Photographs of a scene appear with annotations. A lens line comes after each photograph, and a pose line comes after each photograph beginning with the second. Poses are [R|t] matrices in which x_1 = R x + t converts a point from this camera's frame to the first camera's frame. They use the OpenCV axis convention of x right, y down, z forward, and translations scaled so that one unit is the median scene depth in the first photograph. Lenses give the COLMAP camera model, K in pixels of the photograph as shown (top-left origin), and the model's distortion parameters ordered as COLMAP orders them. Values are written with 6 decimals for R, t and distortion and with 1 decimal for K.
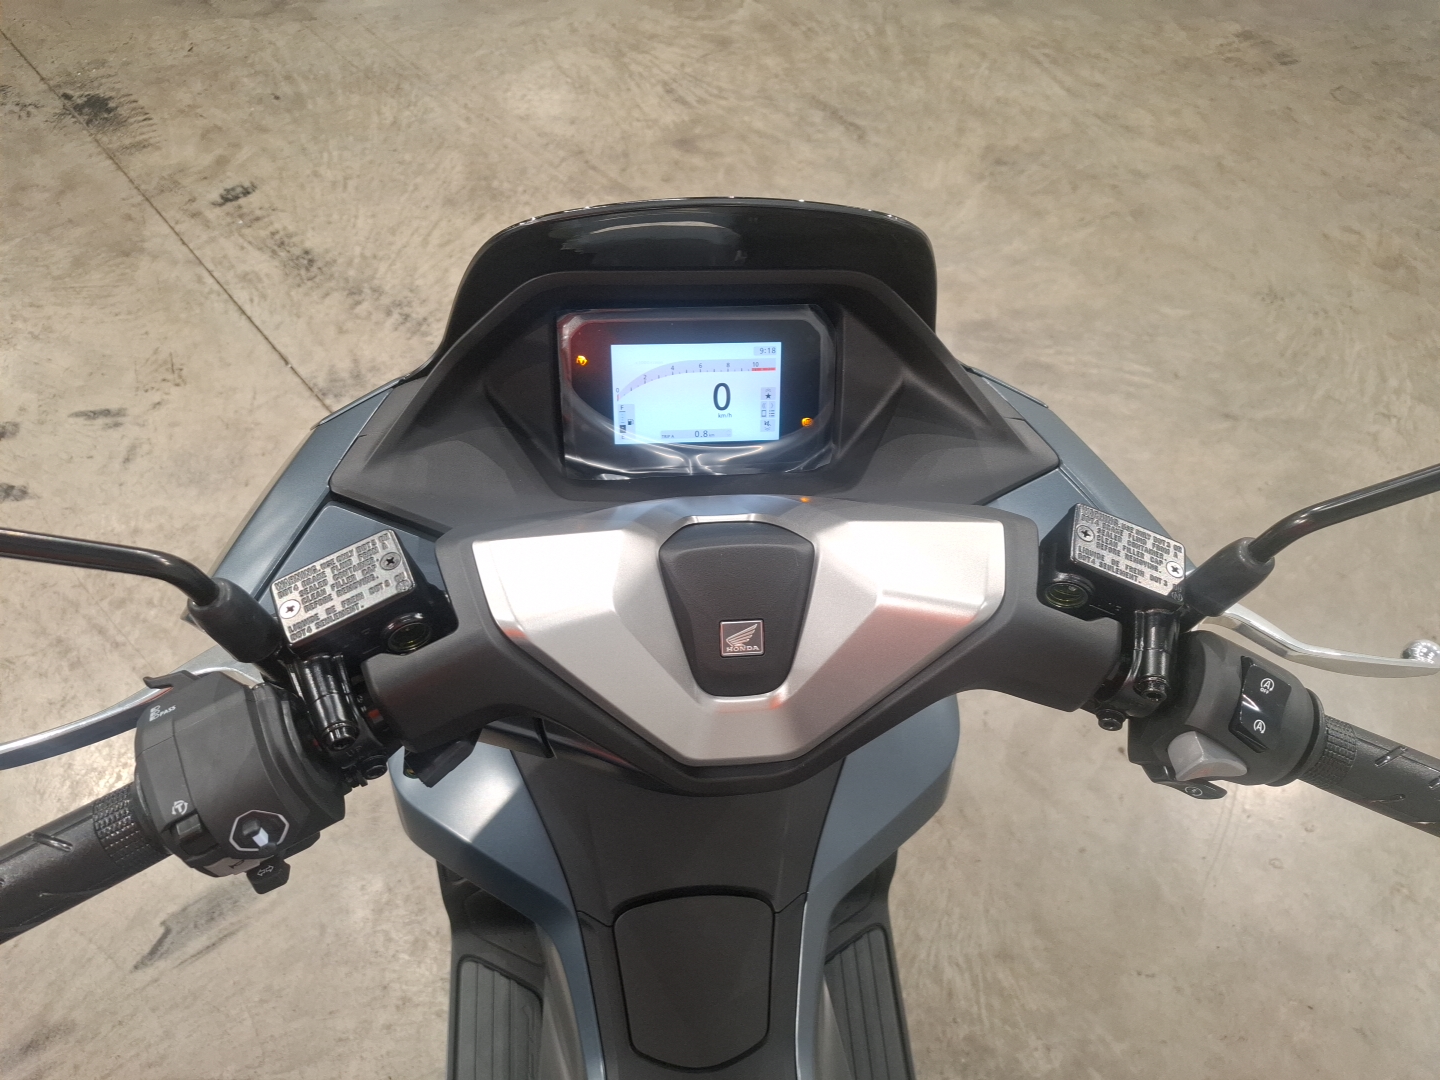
lens RADIAL K [[1037.5, 0, 720.0], [0, 1037.5, 540.0], [0, 0, 1]] dist [0.057349, -0.058348]
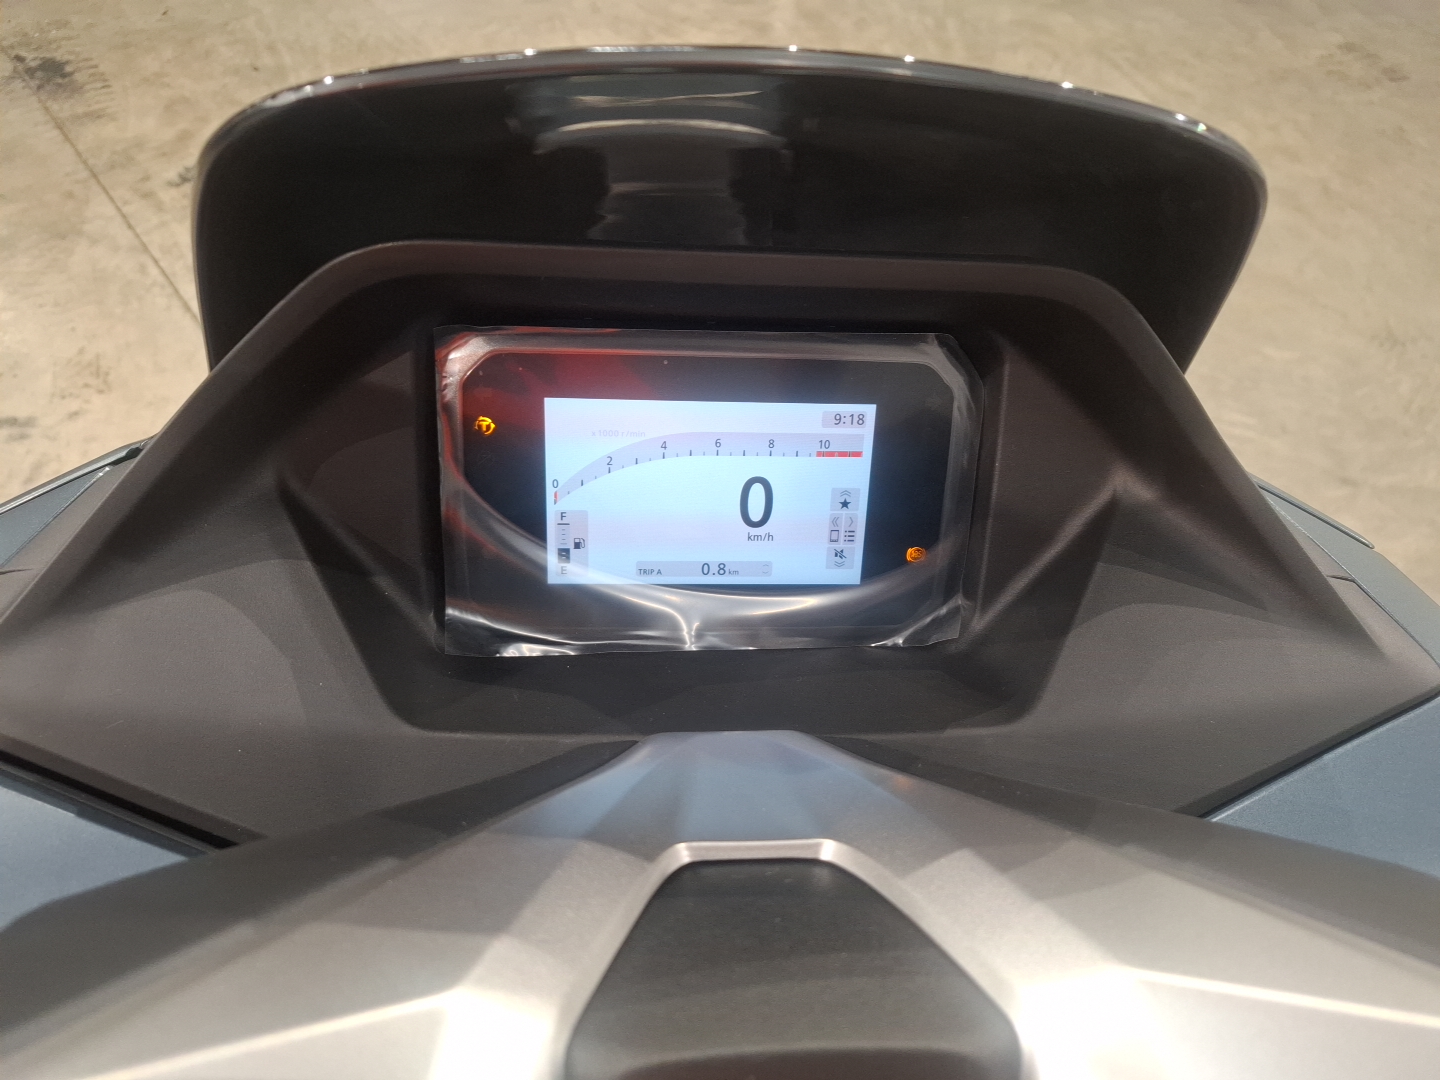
lens RADIAL K [[1004.1, 0, 720.0], [0, 1004.1, 540.0], [0, 0, 1]] dist [0.050239, -0.045188]
pose [[0.998903, 0.044684, -0.013972, -0.003044], [-0.044812, 0.998955, -0.008986, -0.040265], [0.013555, 0.009602, 0.999862, 0.175260]]
